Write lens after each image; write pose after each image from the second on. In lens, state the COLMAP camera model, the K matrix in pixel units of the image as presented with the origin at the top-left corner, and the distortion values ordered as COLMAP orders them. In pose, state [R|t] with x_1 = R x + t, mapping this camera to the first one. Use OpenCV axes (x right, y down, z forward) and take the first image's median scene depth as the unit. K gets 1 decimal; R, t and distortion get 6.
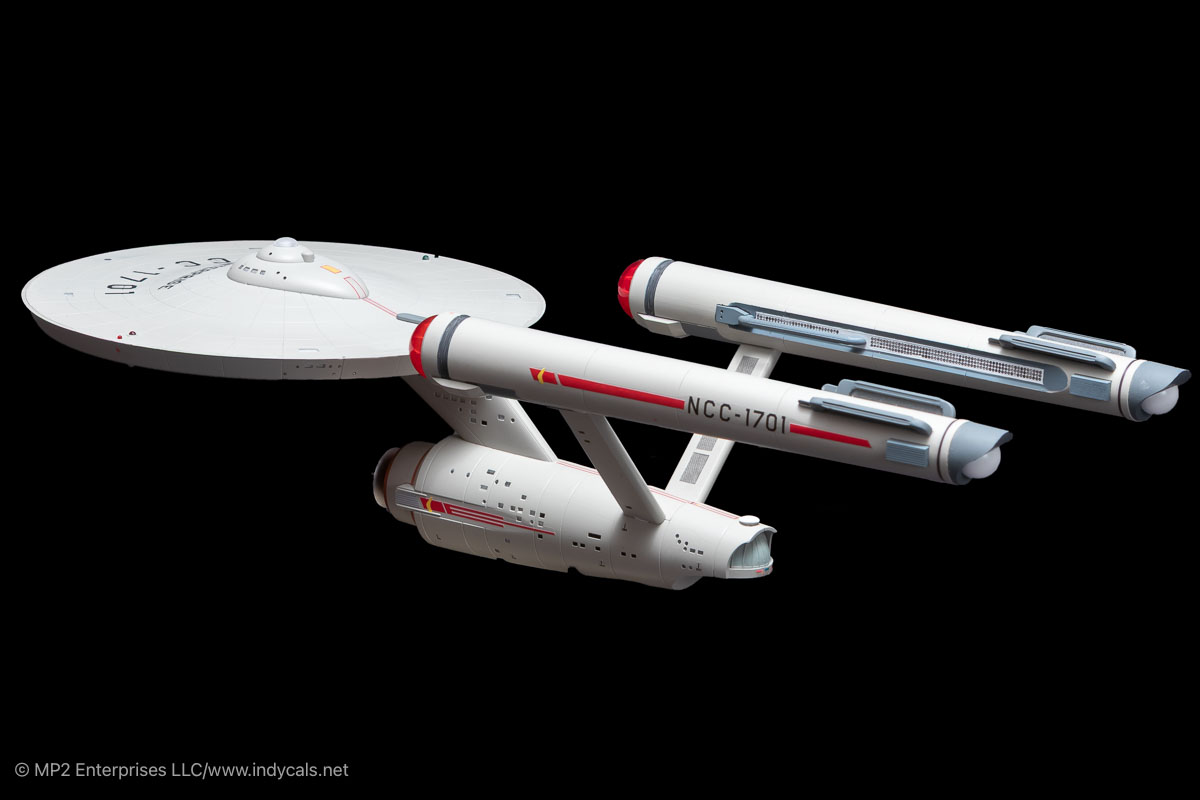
lens RADIAL K [[3804.5, 0, 600.1], [0, 3804.5, 400.1], [0, 0, 1]] dist [-0.019154, -0.112052]
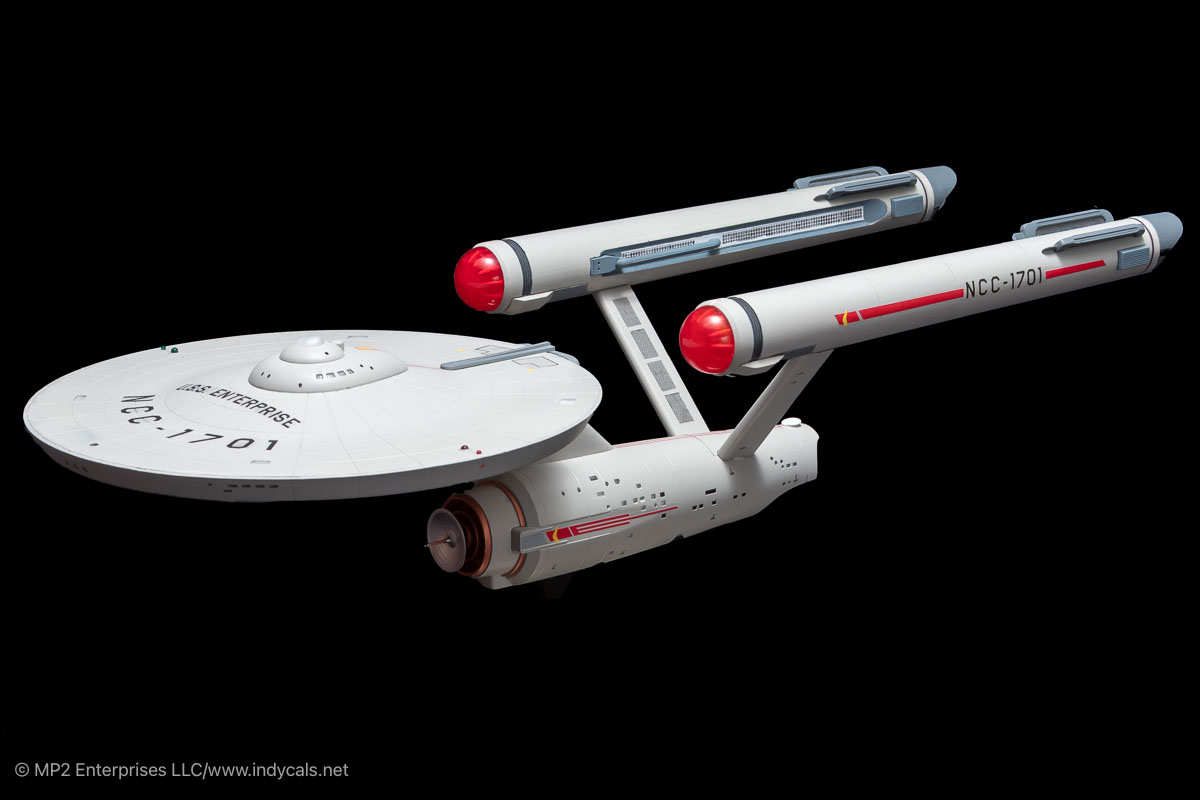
lens RADIAL K [[3804.5, 0, 600.1], [0, 3804.5, 400.1], [0, 0, 1]] dist [-0.019154, -0.112052]
pose [[0.498804, -0.328703, 0.801965, -0.814058], [0.312656, 0.931233, 0.187222, -0.184088], [-0.808357, 0.157352, 0.567274, 0.451388]]
